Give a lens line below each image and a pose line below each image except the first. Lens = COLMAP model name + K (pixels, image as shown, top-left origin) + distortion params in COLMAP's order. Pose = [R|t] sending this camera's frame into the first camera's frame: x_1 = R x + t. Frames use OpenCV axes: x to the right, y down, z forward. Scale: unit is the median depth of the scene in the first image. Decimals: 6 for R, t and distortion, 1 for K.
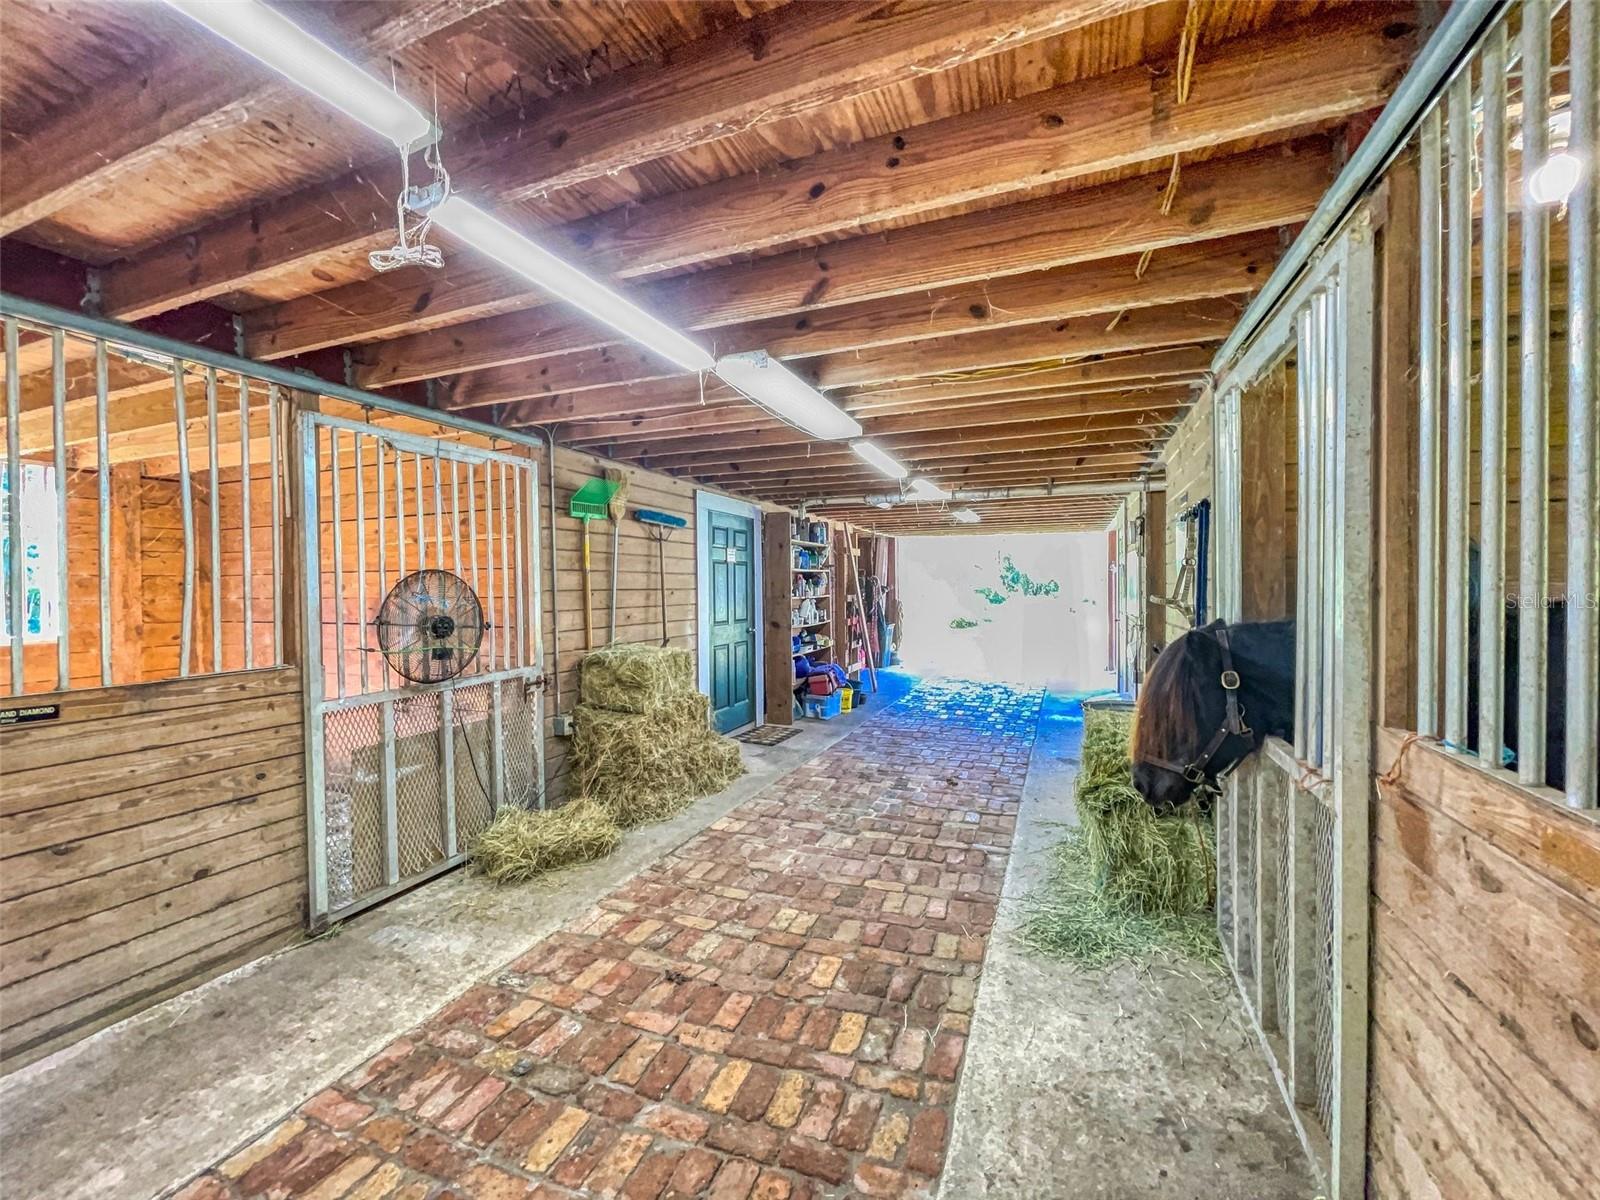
lens RADIAL K [[638.4, 0, 798.2], [0, 638.4, 595.4], [0, 0, 1]] dist [0.000448, 0.000712]
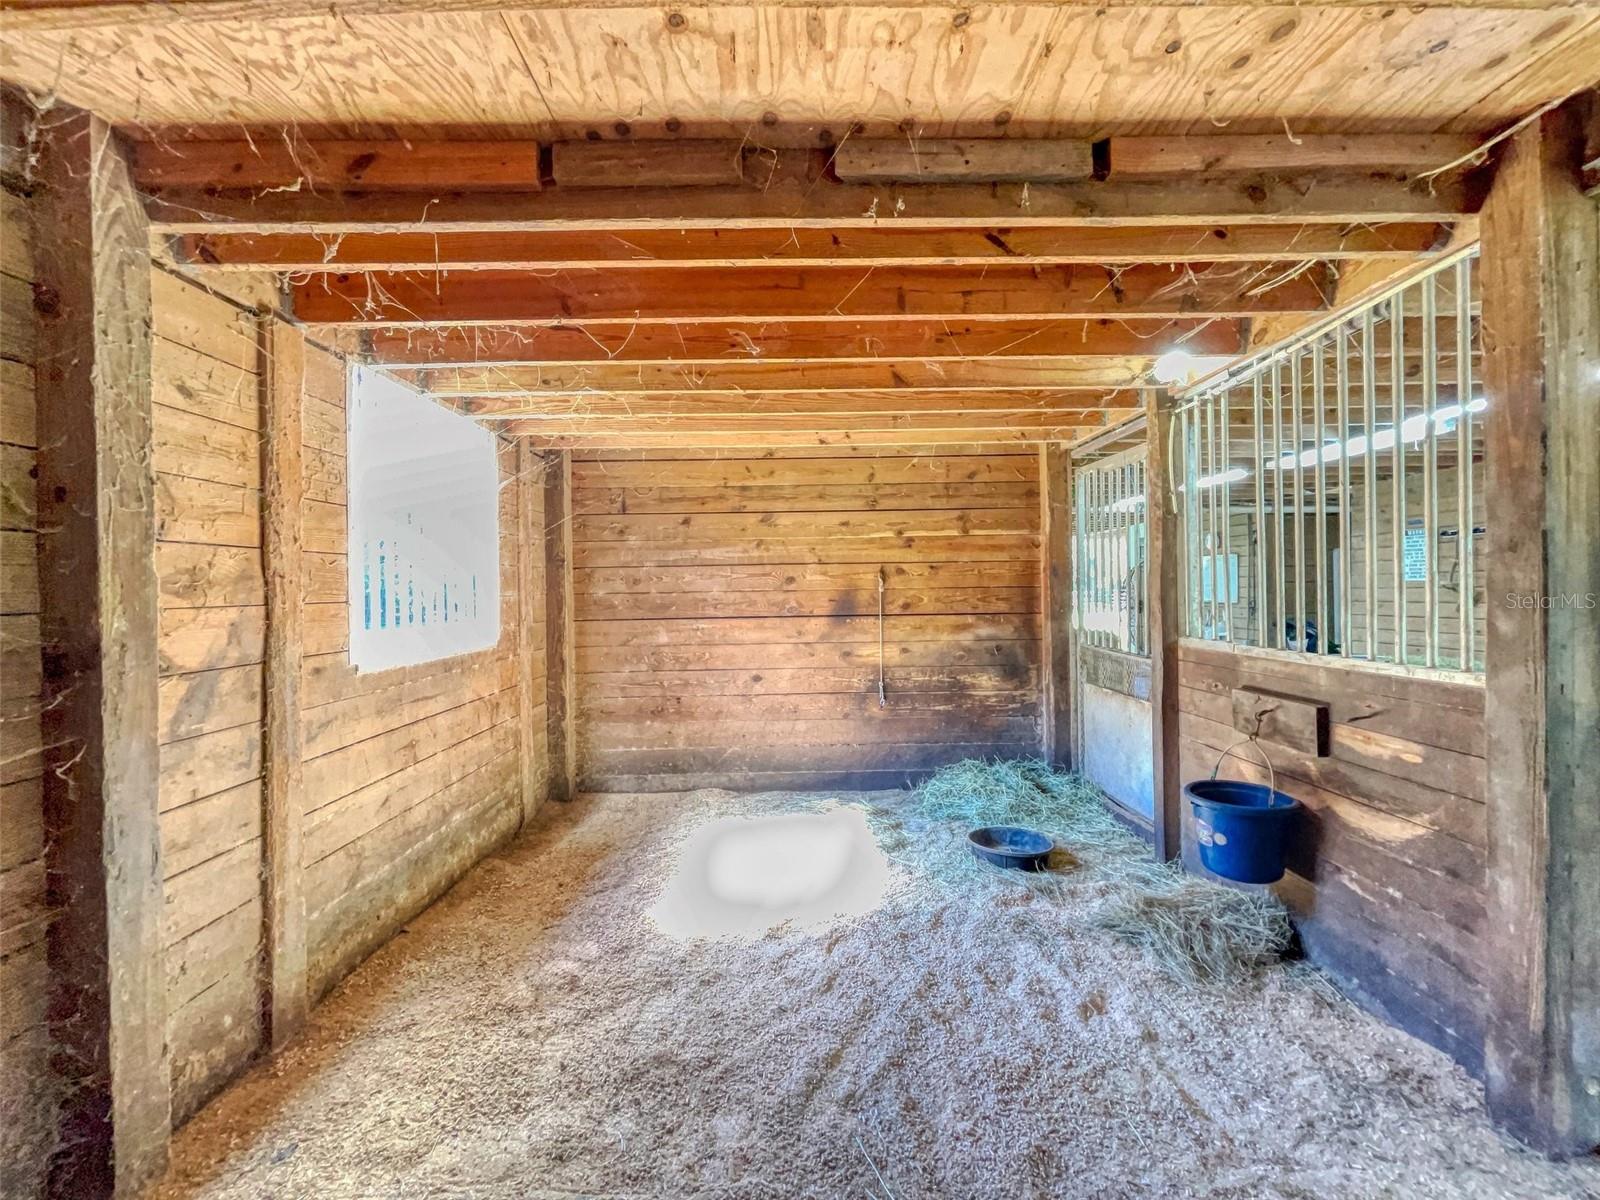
lens RADIAL K [[638.4, 0, 798.2], [0, 638.4, 595.4], [0, 0, 1]] dist [0.000448, 0.000712]
pose [[0.923384, -0.008952, 0.383772, -2.142148], [0.013028, 0.999883, -0.008022, 0.035956], [-0.383655, 0.012407, 0.923393, 0.170248]]
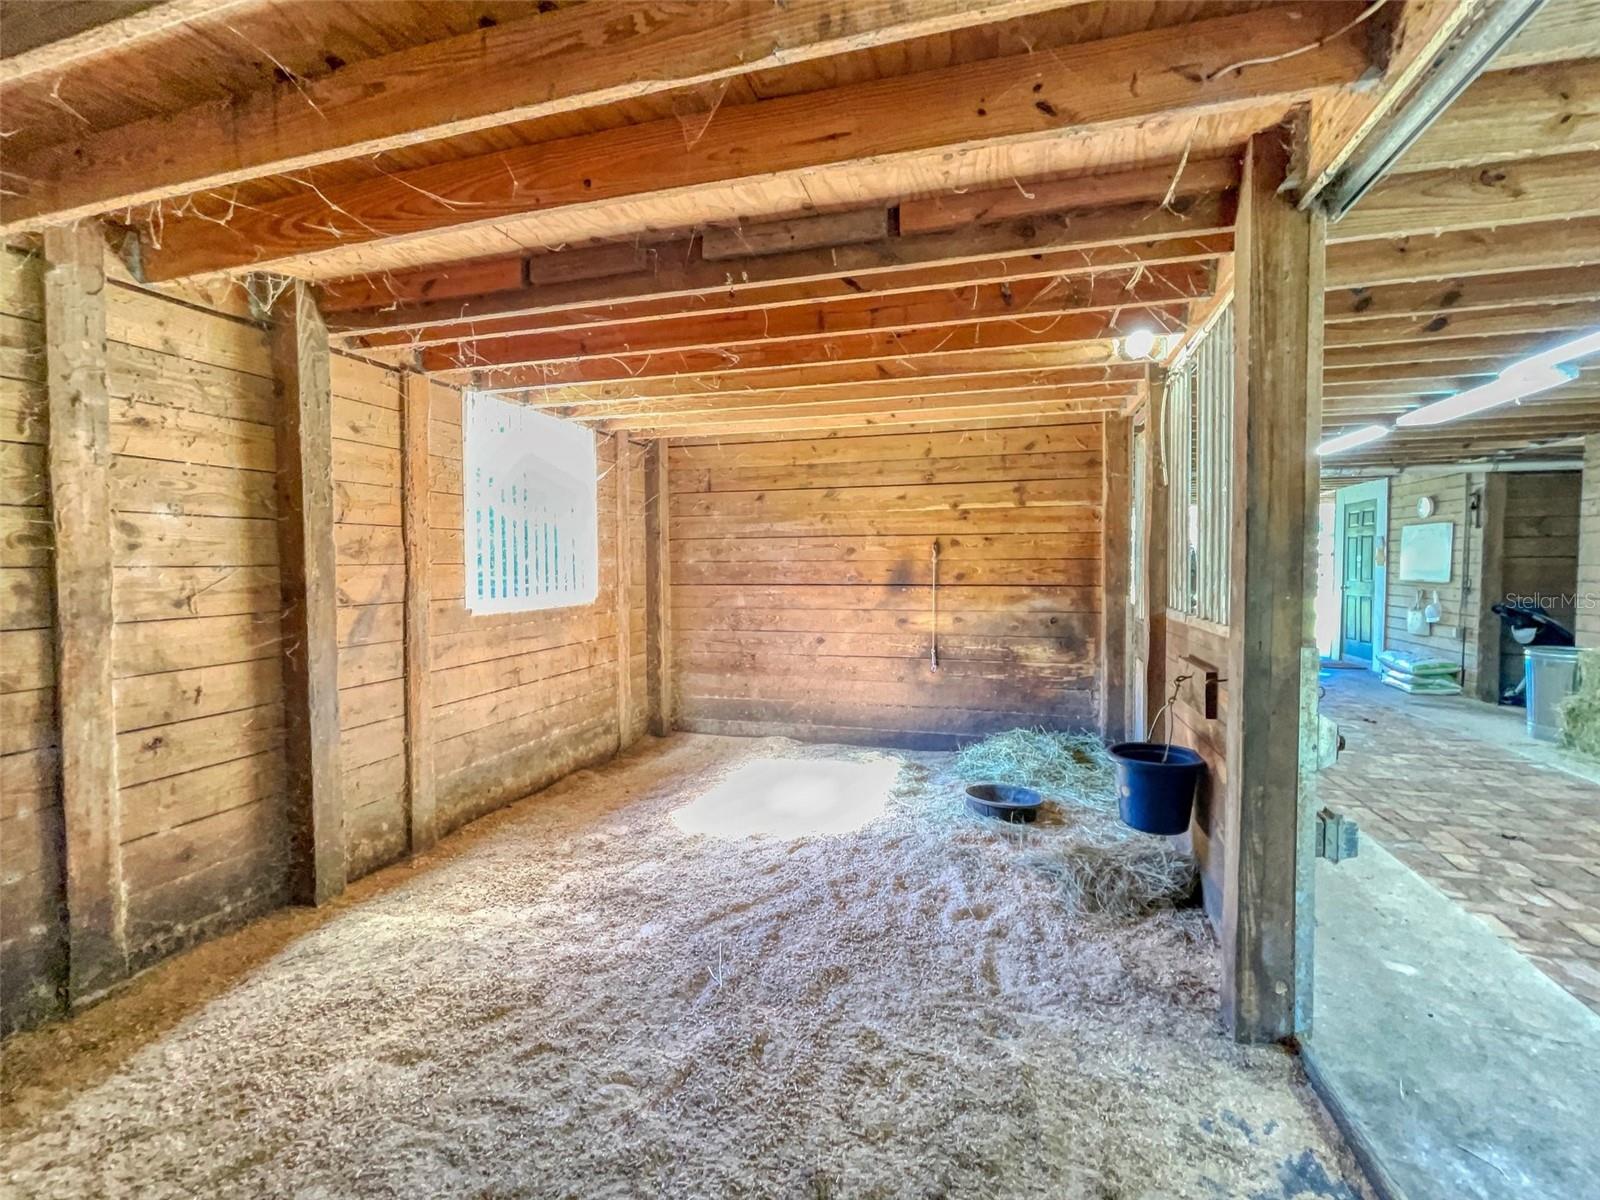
lens RADIAL K [[683.9, 0, 805.6], [0, 683.9, 591.2], [0, 0, 1]] dist [-0.002188, -0.000618]
pose [[0.993637, -0.000407, 0.112633, -1.819380], [-0.002301, 0.999711, 0.023912, 0.052898], [-0.112610, -0.024019, 0.993349, -0.240569]]
